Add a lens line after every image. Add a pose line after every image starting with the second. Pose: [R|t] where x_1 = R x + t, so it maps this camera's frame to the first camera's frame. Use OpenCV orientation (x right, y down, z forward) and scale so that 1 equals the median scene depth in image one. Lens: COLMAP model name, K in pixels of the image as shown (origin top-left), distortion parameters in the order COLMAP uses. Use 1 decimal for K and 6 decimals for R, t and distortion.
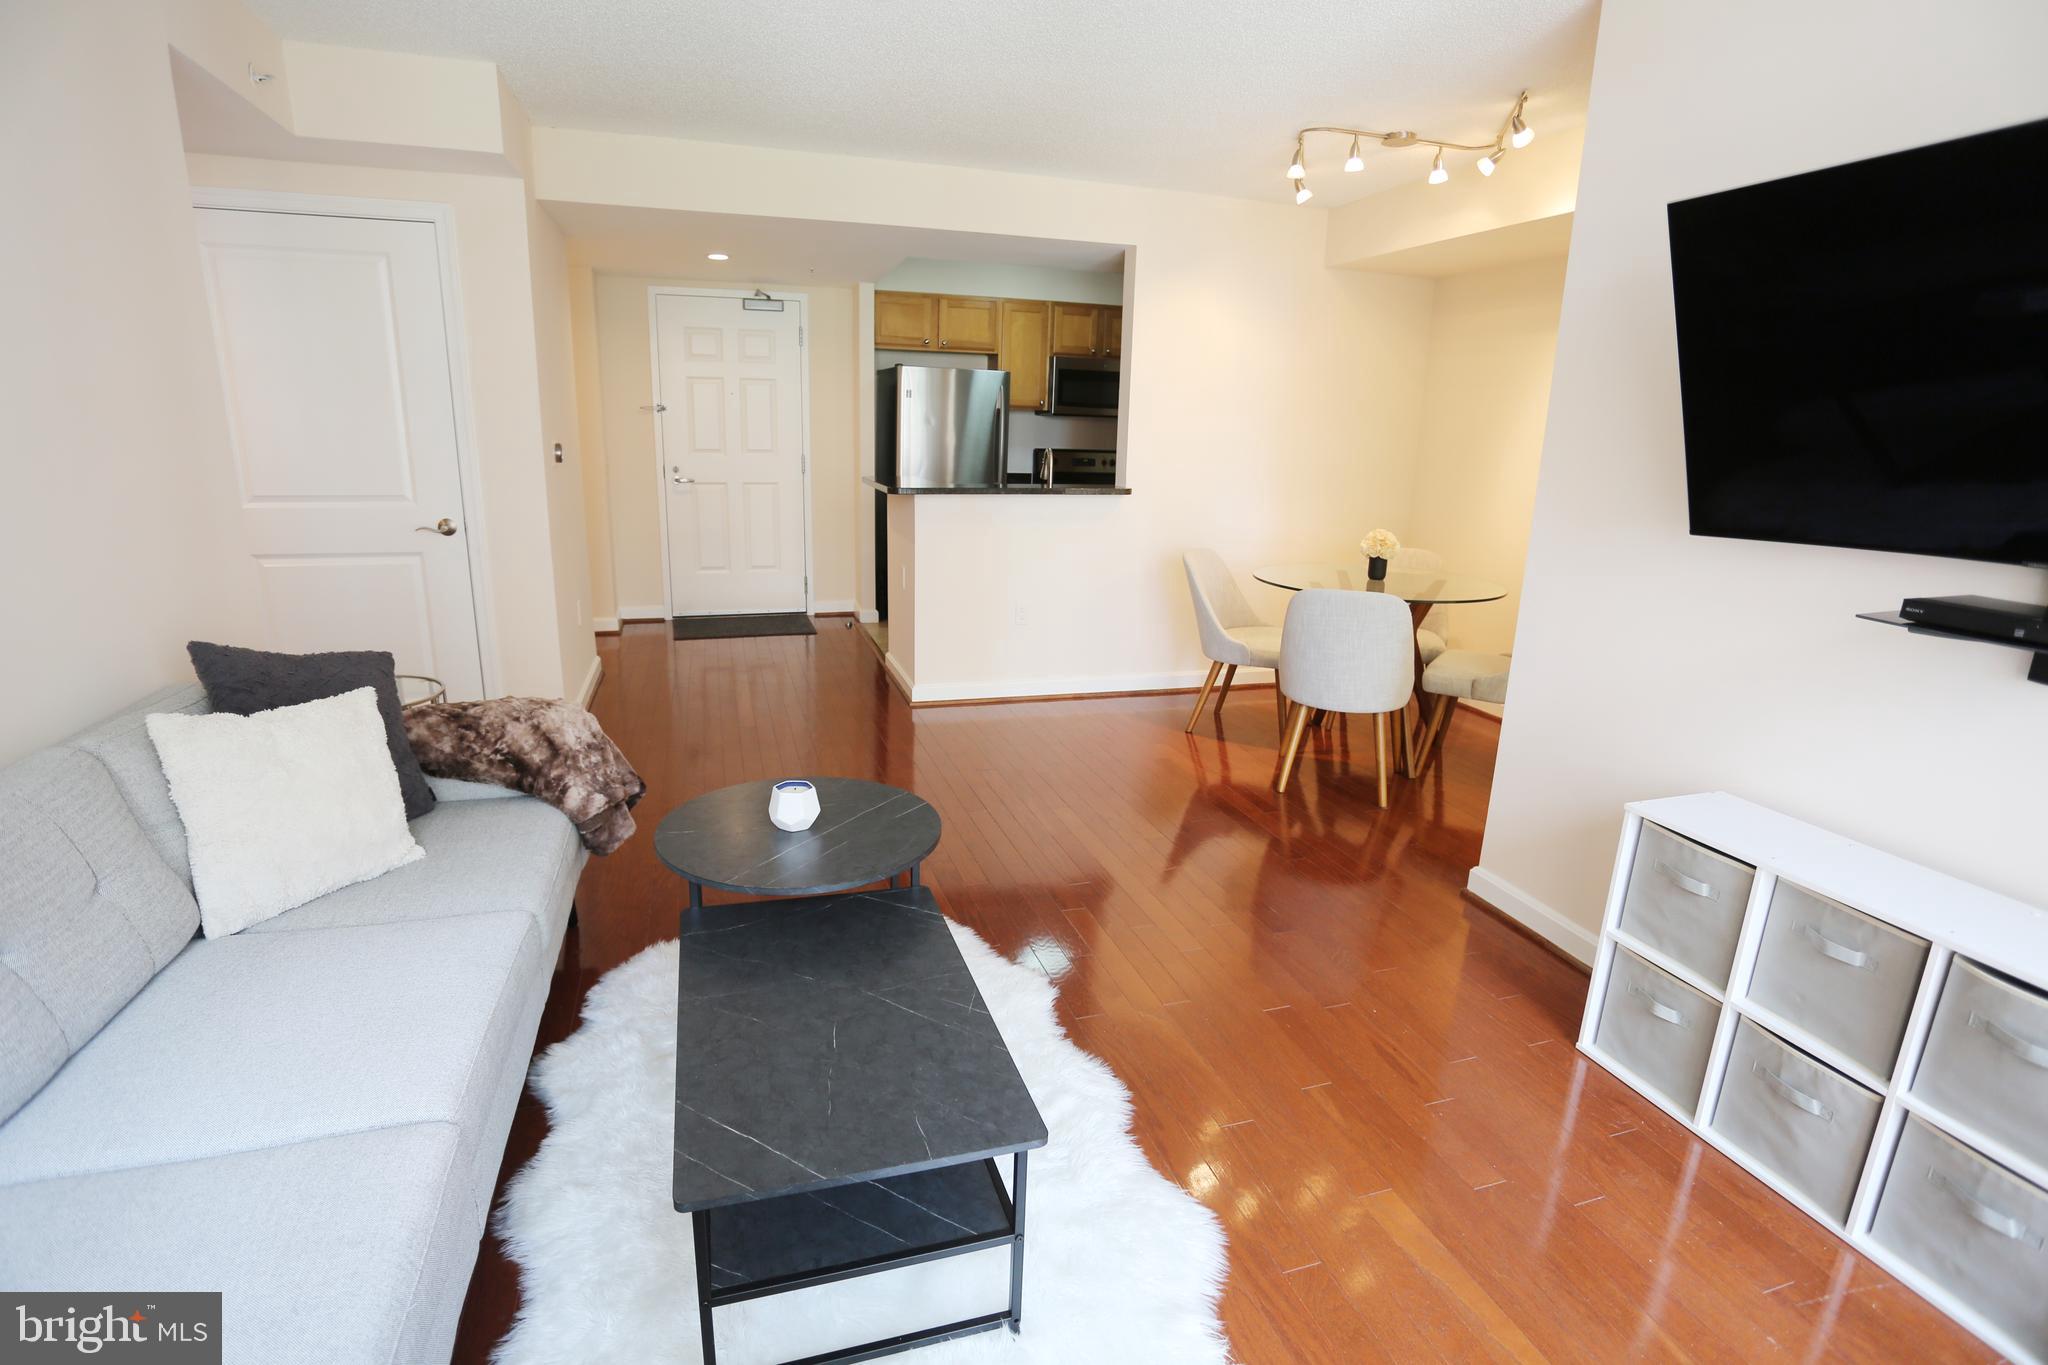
lens RADIAL K [[987.3, 0, 1024.0], [0, 987.3, 682.5], [0, 0, 1]] dist [-0.054663, 0.015788]
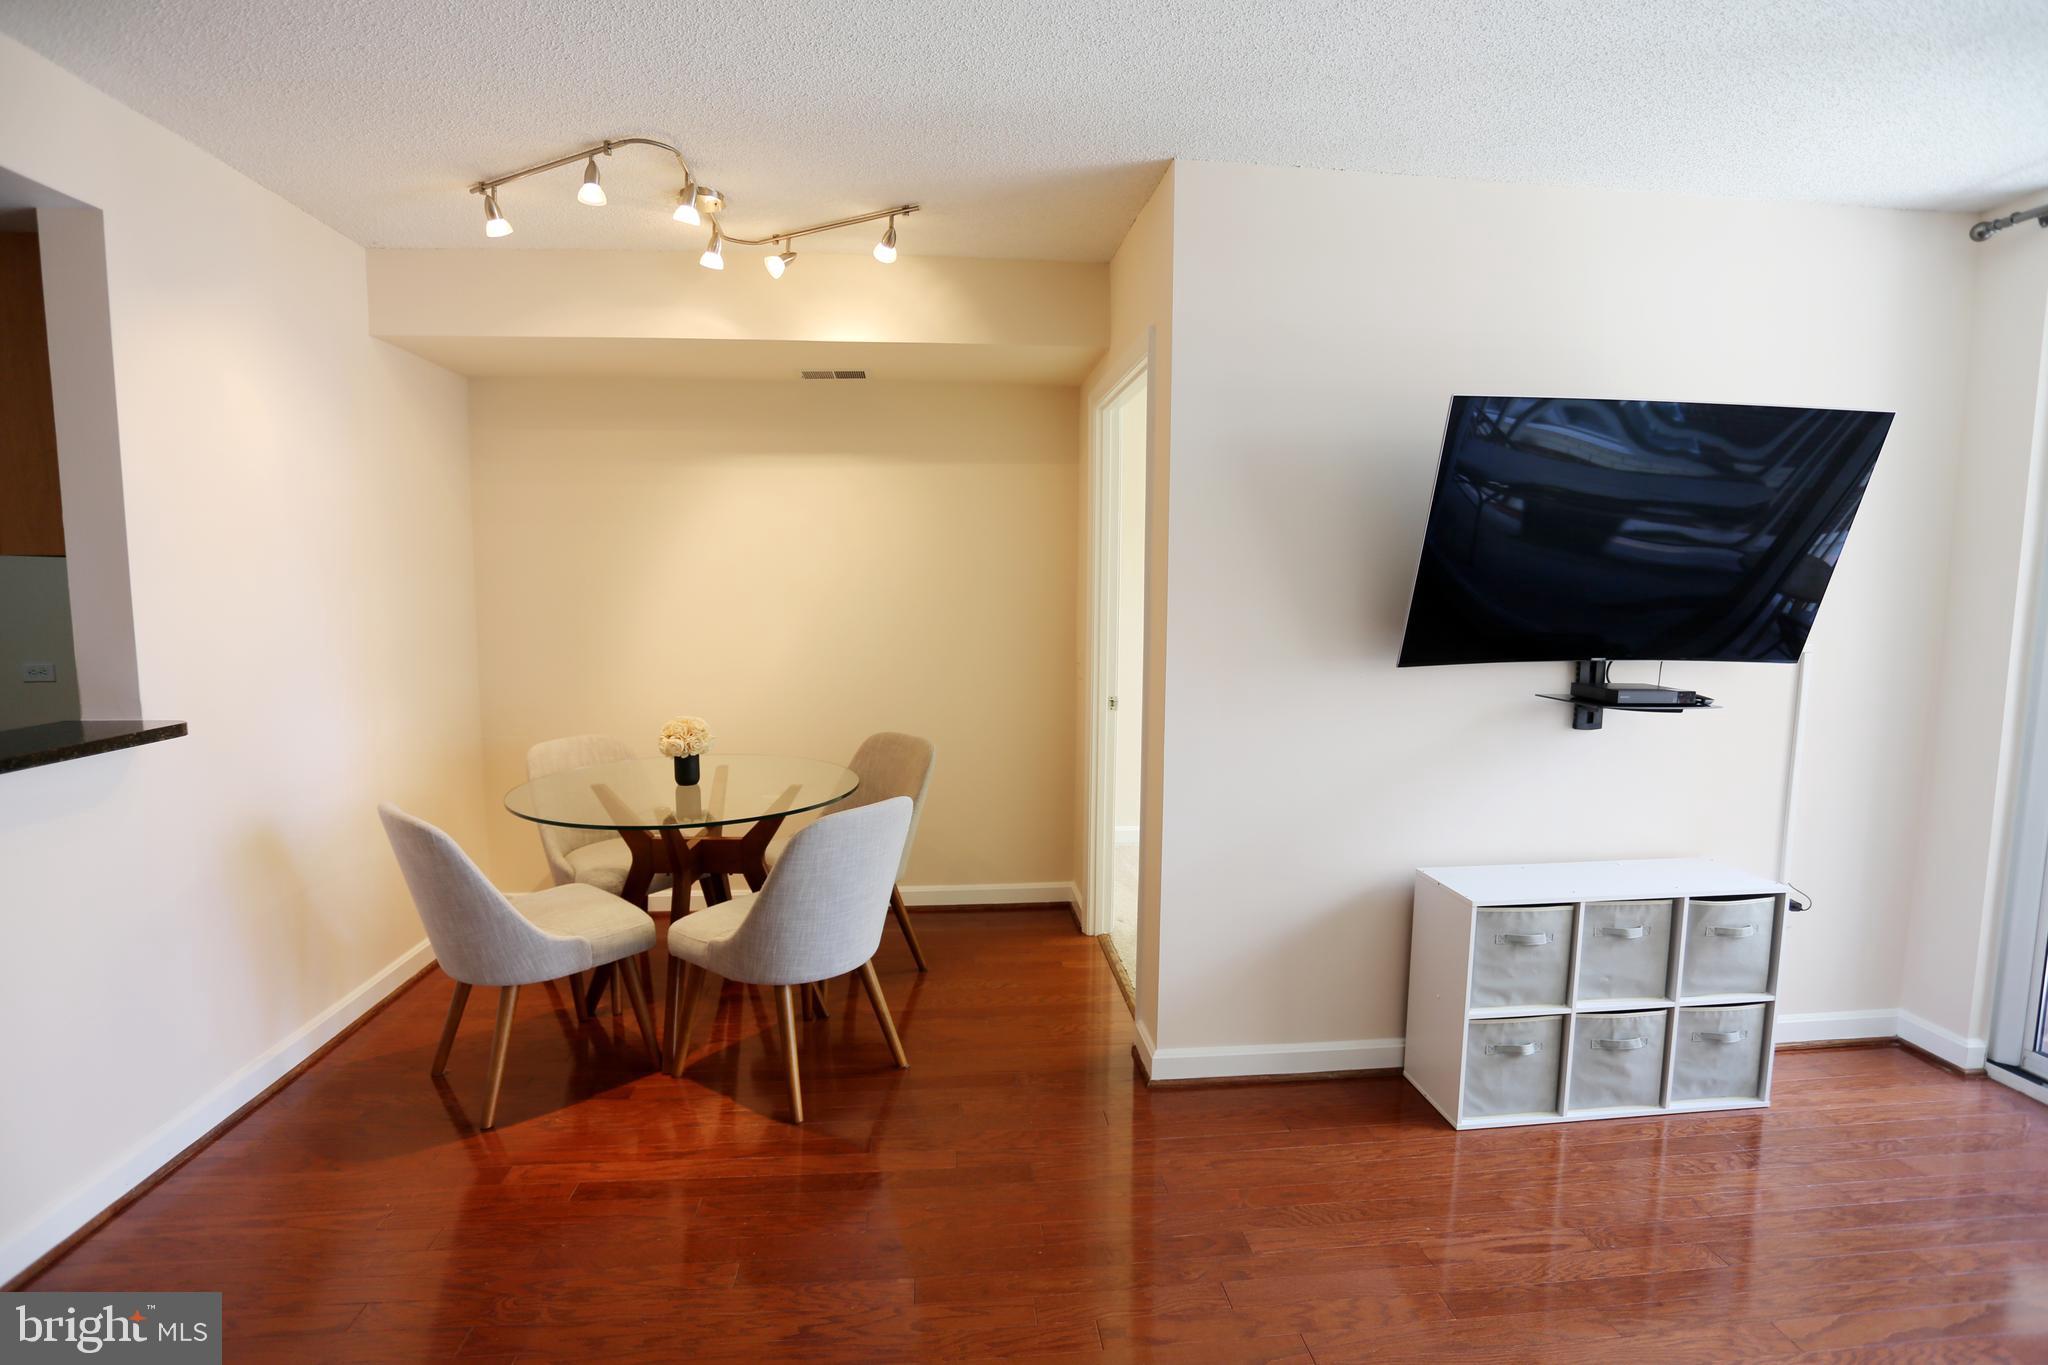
lens RADIAL K [[987.3, 0, 1024.0], [0, 987.3, 682.5], [0, 0, 1]] dist [-0.054663, 0.015788]
pose [[0.204936, -0.129814, 0.970129, -0.601911], [0.249462, 0.965360, 0.076478, -0.363779], [-0.946451, 0.226337, 0.230221, 1.236380]]
